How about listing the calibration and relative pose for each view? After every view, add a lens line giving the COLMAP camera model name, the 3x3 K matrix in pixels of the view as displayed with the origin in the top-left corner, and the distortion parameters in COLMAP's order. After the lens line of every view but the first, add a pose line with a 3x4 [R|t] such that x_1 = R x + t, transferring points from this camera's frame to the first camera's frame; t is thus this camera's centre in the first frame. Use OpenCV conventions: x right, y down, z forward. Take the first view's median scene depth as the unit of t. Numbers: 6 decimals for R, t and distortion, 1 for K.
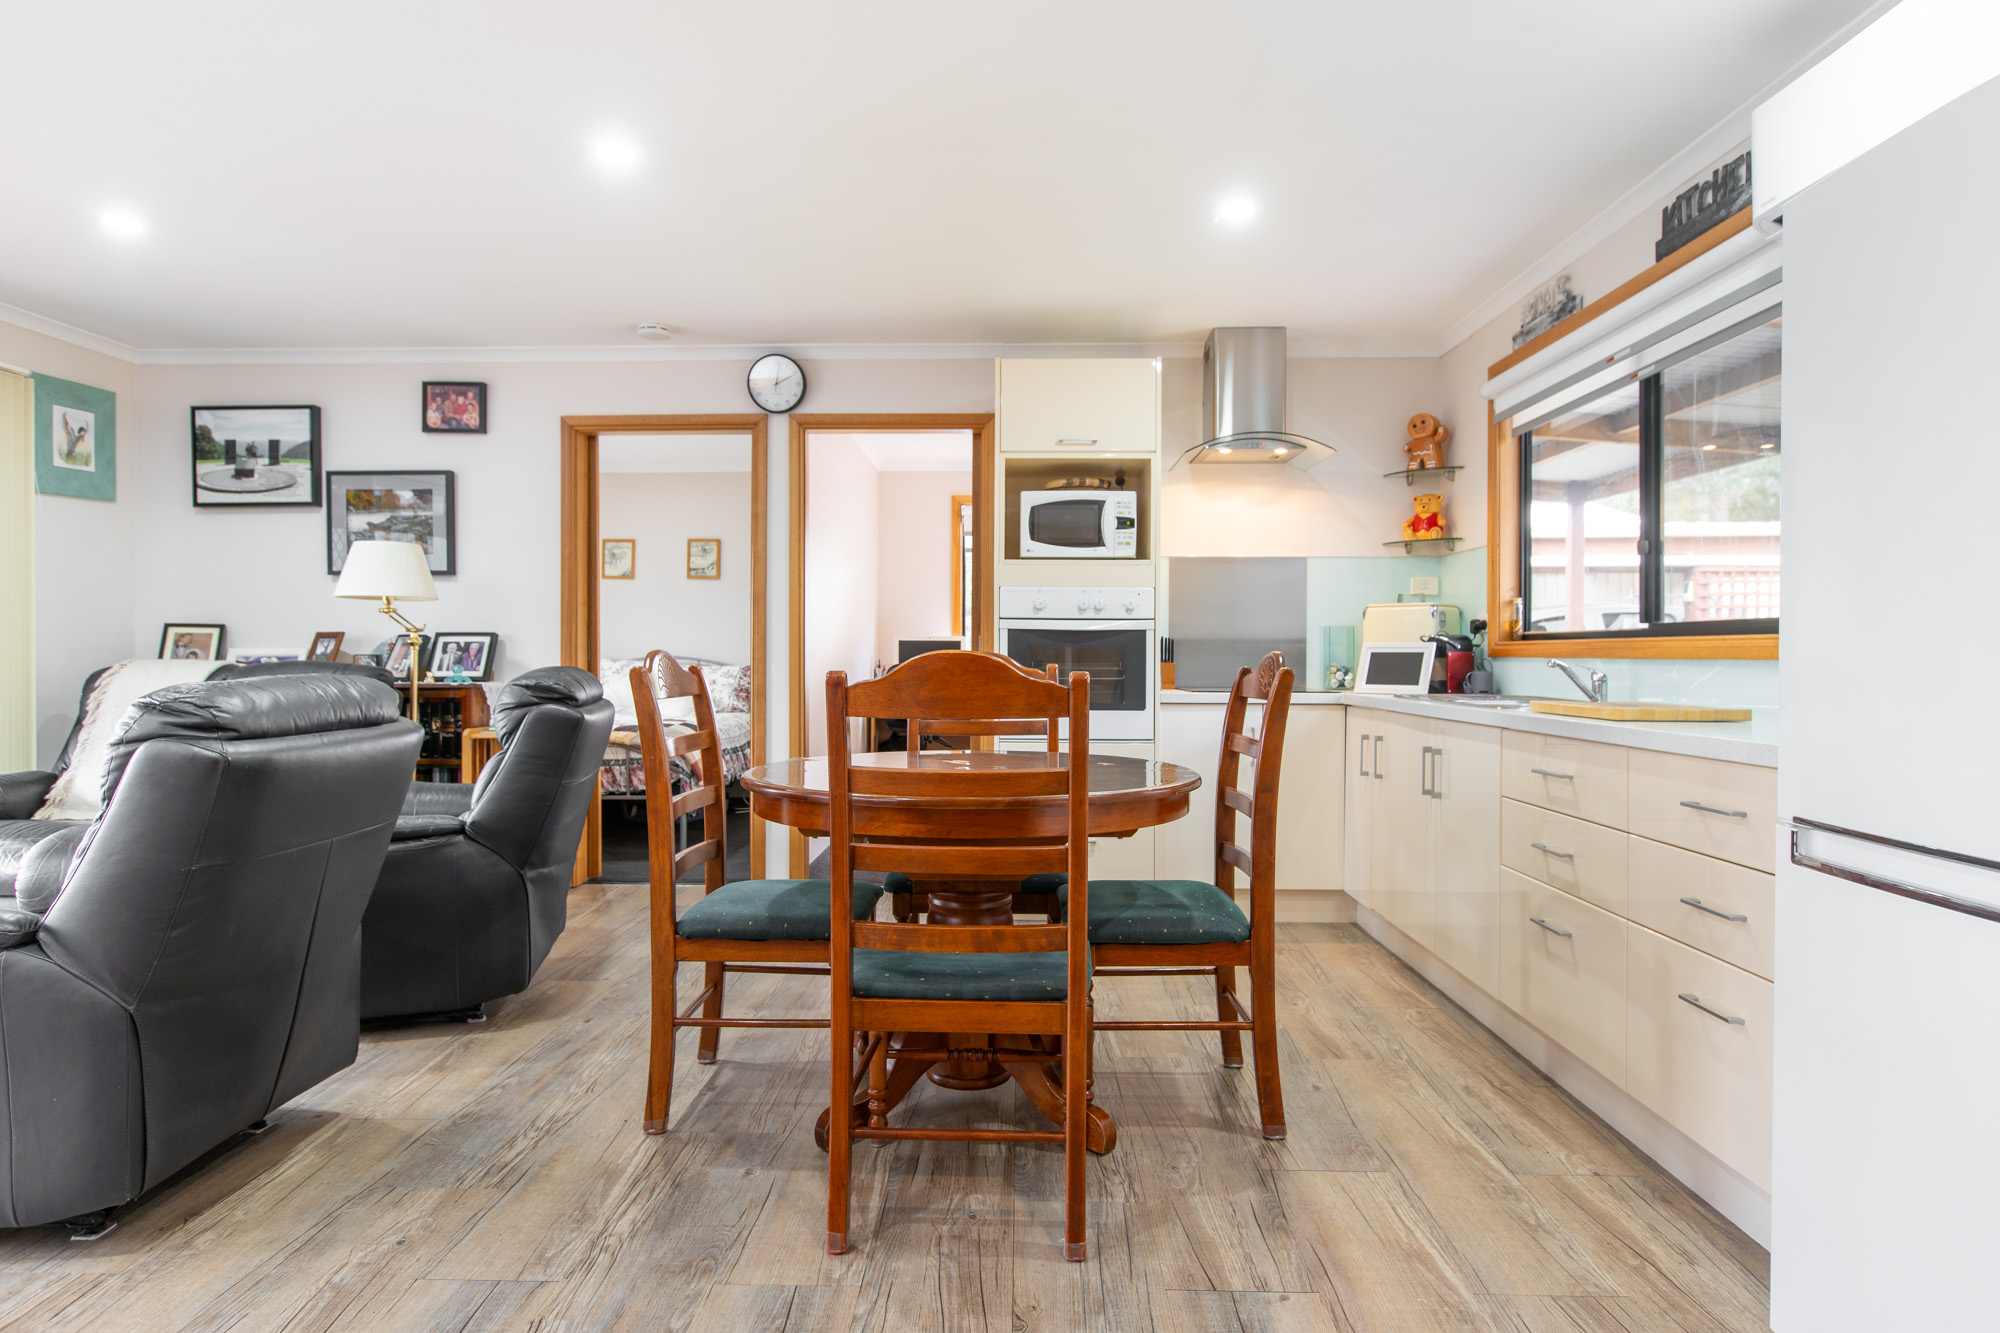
lens RADIAL K [[1082.7, 0, 963.5], [0, 1082.7, 661.4], [0, 0, 1]] dist [-0.002150, -0.002167]
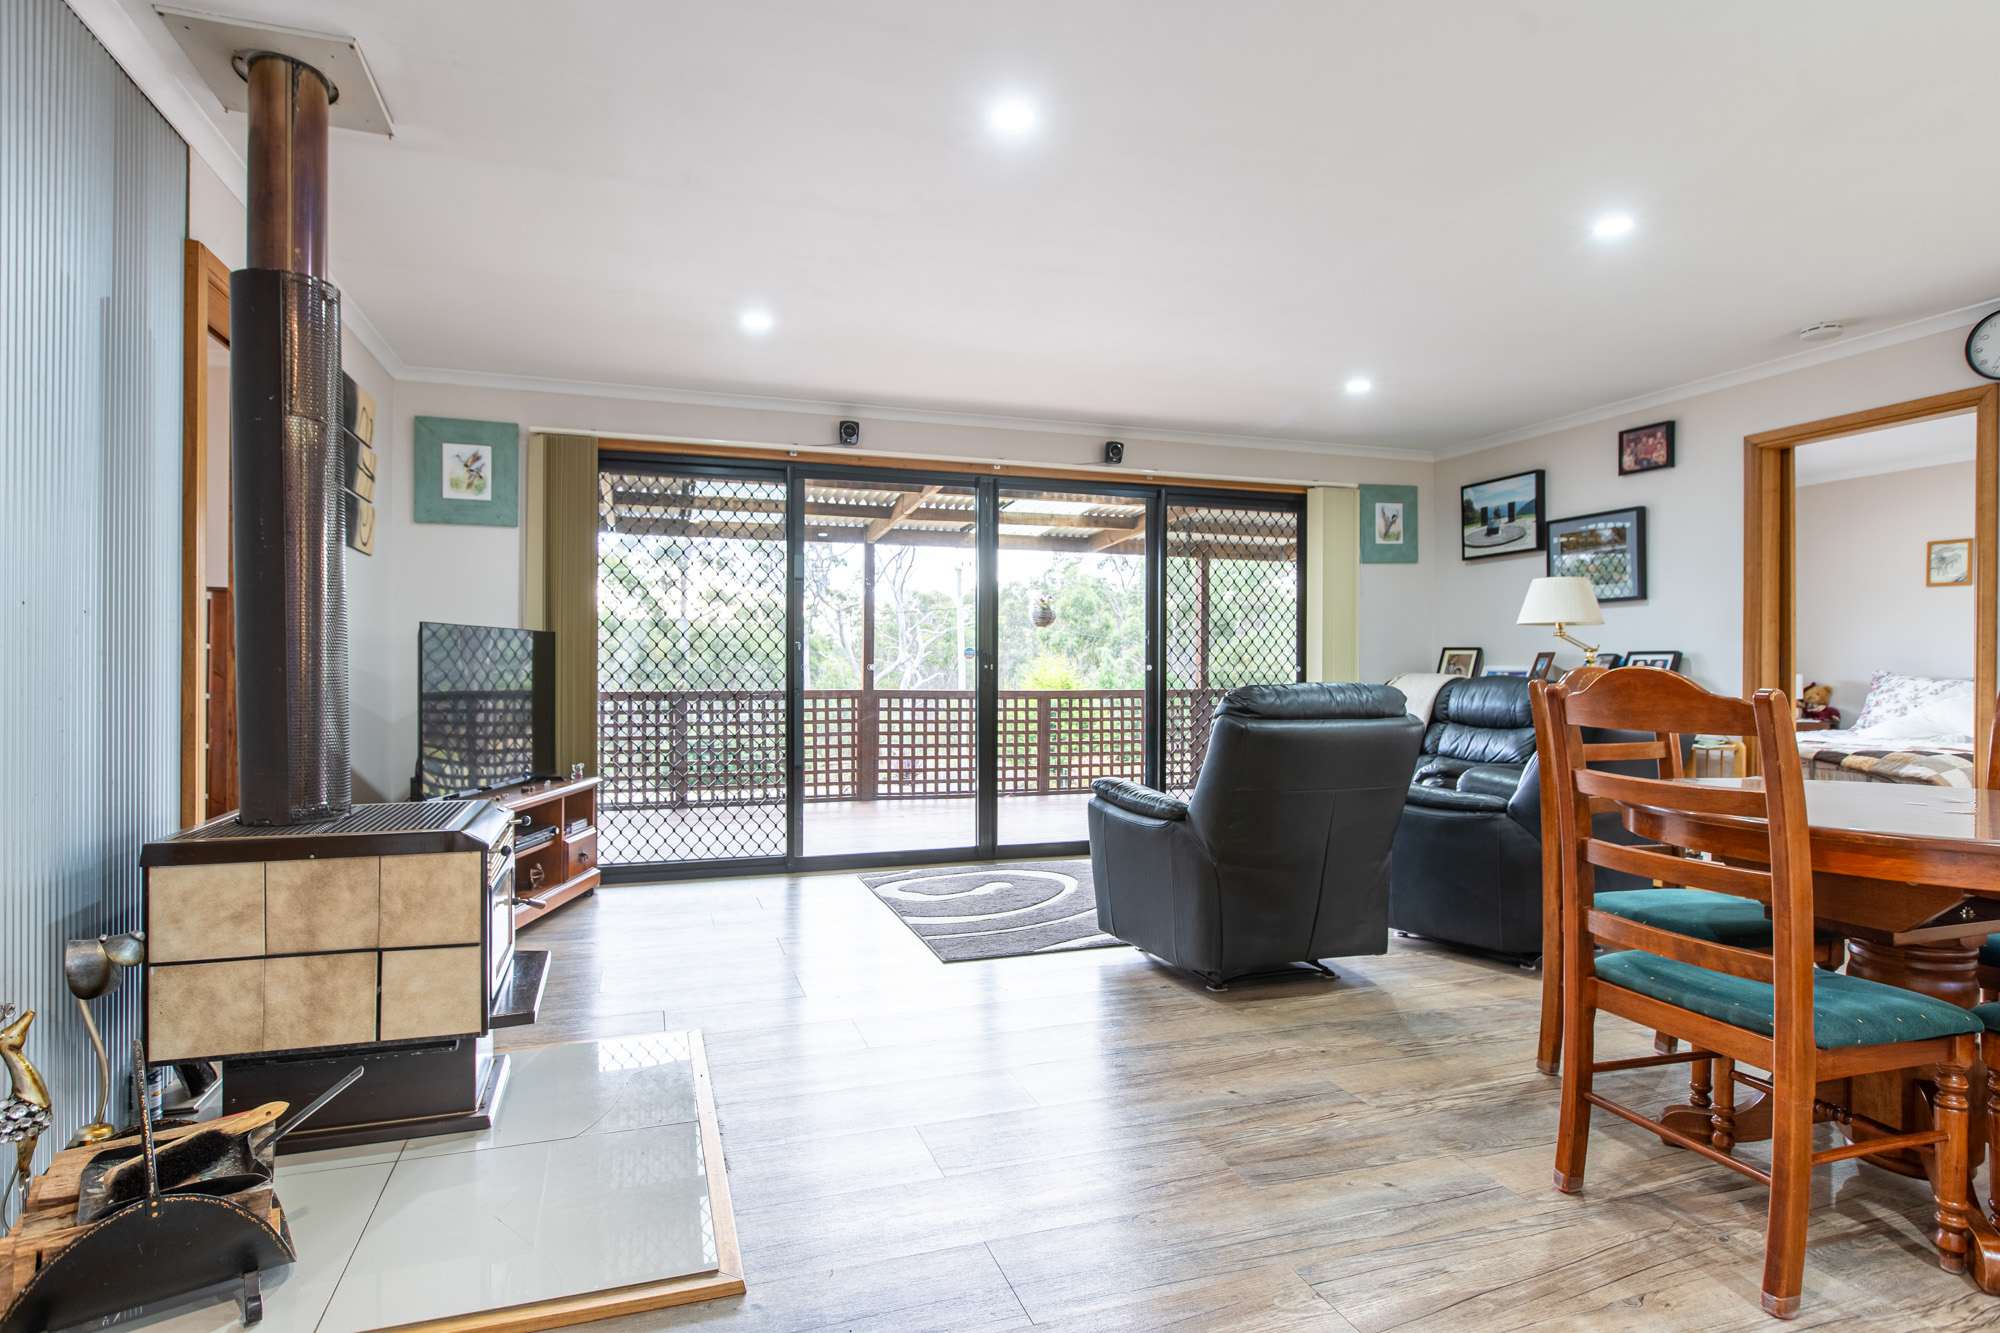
lens RADIAL K [[1019.6, 0, 1038.3], [0, 1019.6, 673.2], [0, 0, 1]] dist [-0.006646, -0.001403]
pose [[0.384125, 0.006525, -0.923258, 0.277491], [-0.011321, 0.999933, 0.002356, 0.000315], [0.923212, 0.009547, 0.384173, 0.027345]]
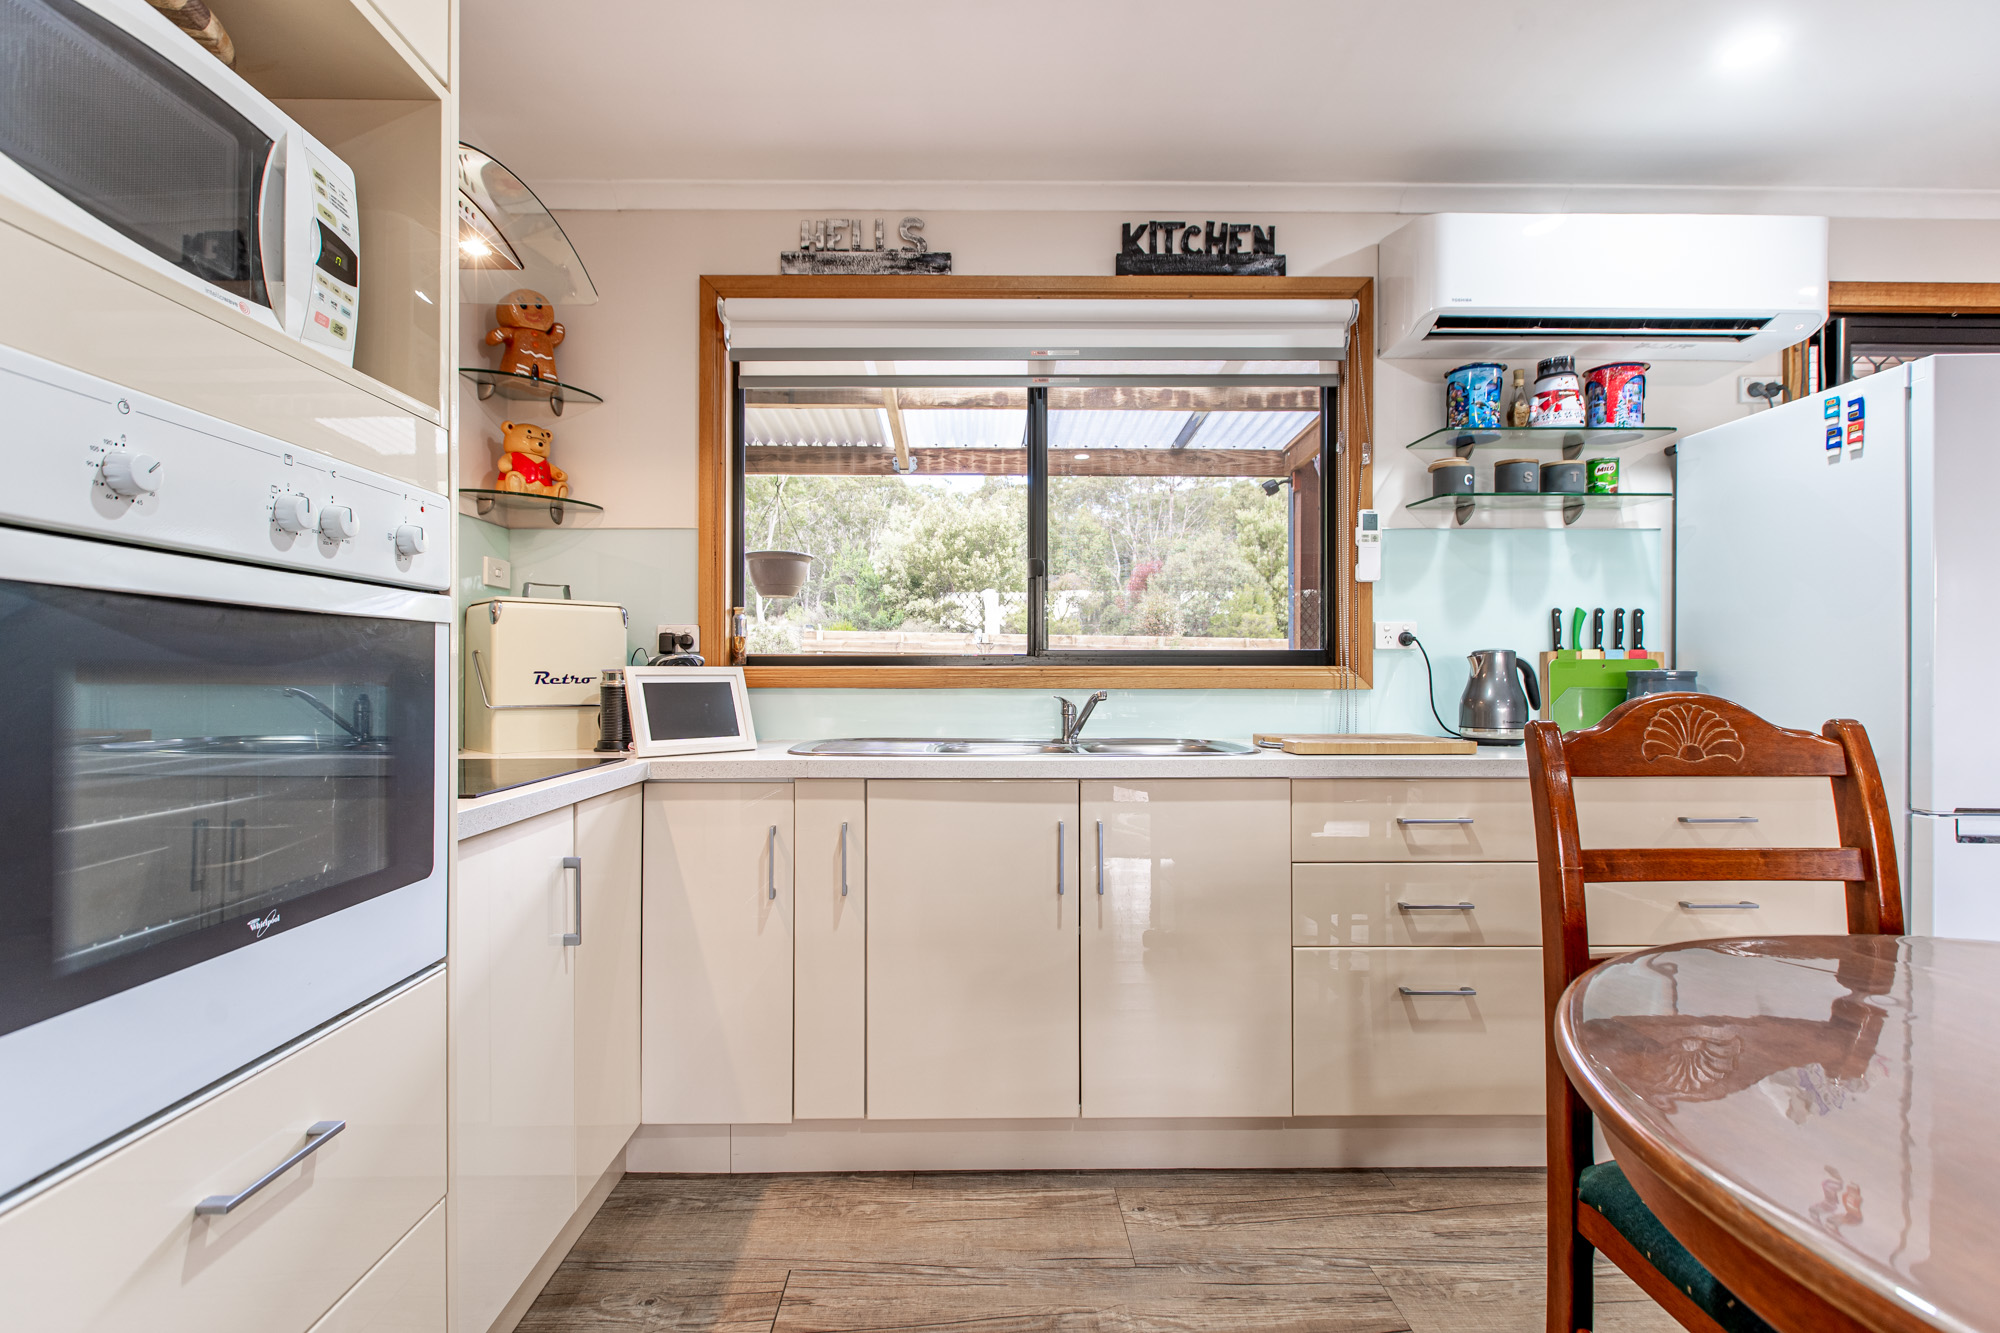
lens RADIAL K [[905.1, 0, 997.5], [0, 905.1, 670.4], [0, 0, 1]] dist [0.000154, -0.000729]
pose [[-0.061473, 0.002391, 0.998106, -0.104429], [0.005865, 0.999981, -0.002034, -0.012122], [-0.998092, 0.005729, -0.061486, 0.793445]]
